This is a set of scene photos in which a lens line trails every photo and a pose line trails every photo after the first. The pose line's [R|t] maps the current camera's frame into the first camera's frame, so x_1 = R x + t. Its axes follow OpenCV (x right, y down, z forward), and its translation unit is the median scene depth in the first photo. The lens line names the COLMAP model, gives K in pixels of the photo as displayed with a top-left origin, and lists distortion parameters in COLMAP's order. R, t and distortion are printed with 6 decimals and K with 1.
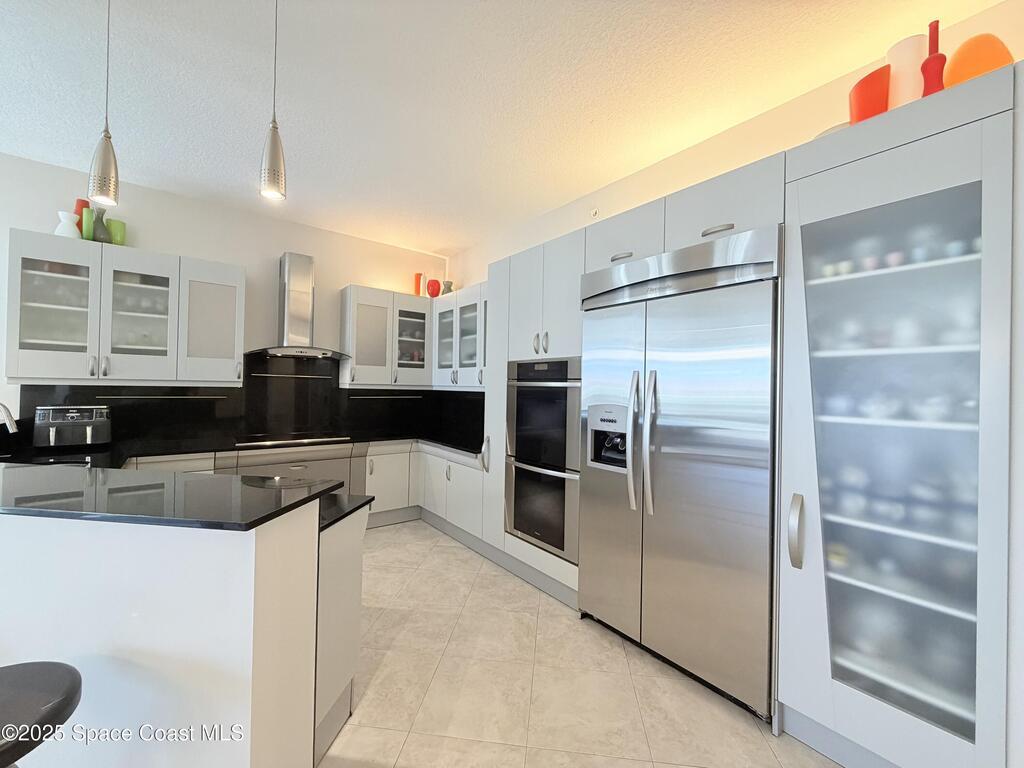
lens RADIAL K [[406.3, 0, 512.0], [0, 406.3, 384.0], [0, 0, 1]] dist [0.000315, 0.000040]
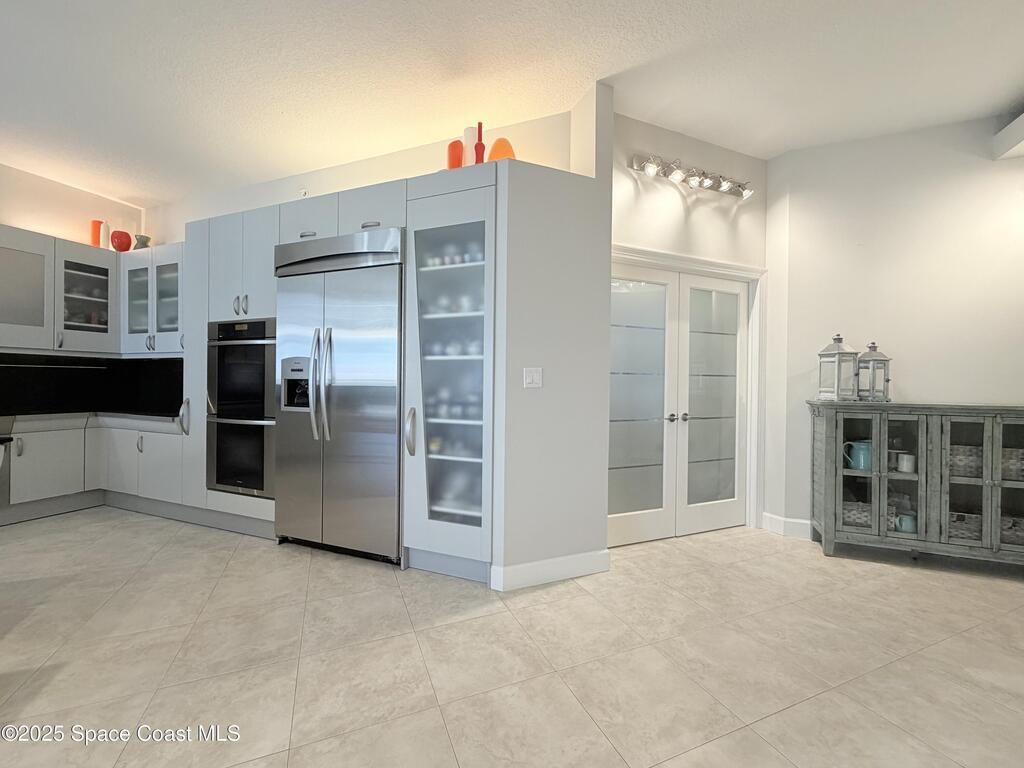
lens RADIAL K [[421.4, 0, 512.0], [0, 421.4, 384.0], [0, 0, 1]] dist [-0.001129, -0.000011]
pose [[0.870161, -0.012119, 0.492618, 0.137244], [0.002624, 0.999797, 0.019961, 0.083597], [-0.492760, -0.016077, 0.870017, -0.307376]]
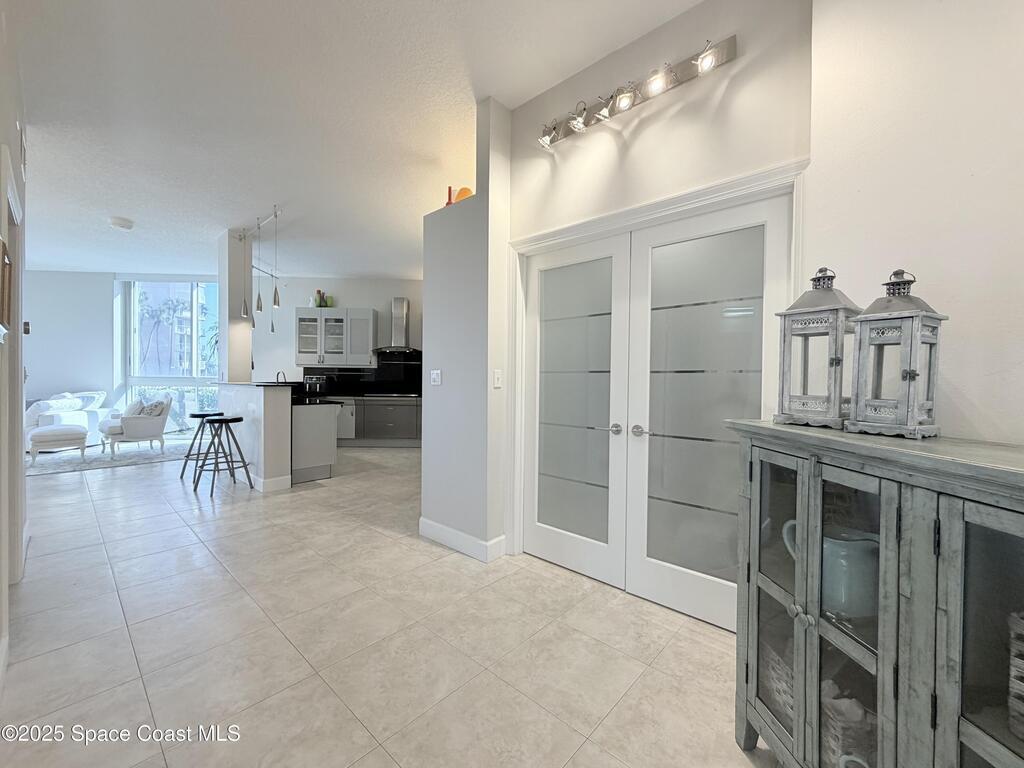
lens RADIAL K [[413.6, 0, 505.7], [0, 413.6, 383.0], [0, 0, 1]] dist [-0.000823, -0.000051]
pose [[0.809709, -0.004789, -0.586812, 1.319899], [0.008033, 0.999963, 0.002923, 0.099907], [0.586777, -0.007081, 0.809718, -0.344856]]
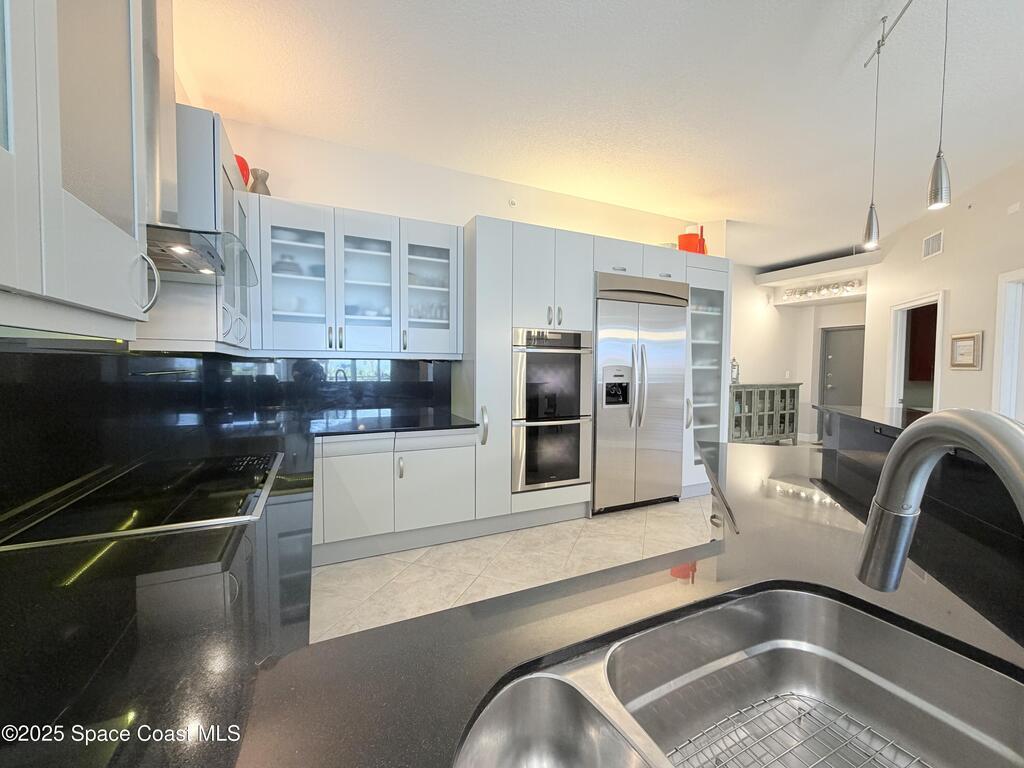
lens RADIAL K [[413.6, 0, 505.7], [0, 413.6, 383.0], [0, 0, 1]] dist [-0.000823, -0.000051]
pose [[0.233889, -0.058507, 0.970501, -1.072103], [-0.009623, 0.998000, 0.062484, 0.017626], [-0.972216, -0.023954, 0.232858, 0.817086]]
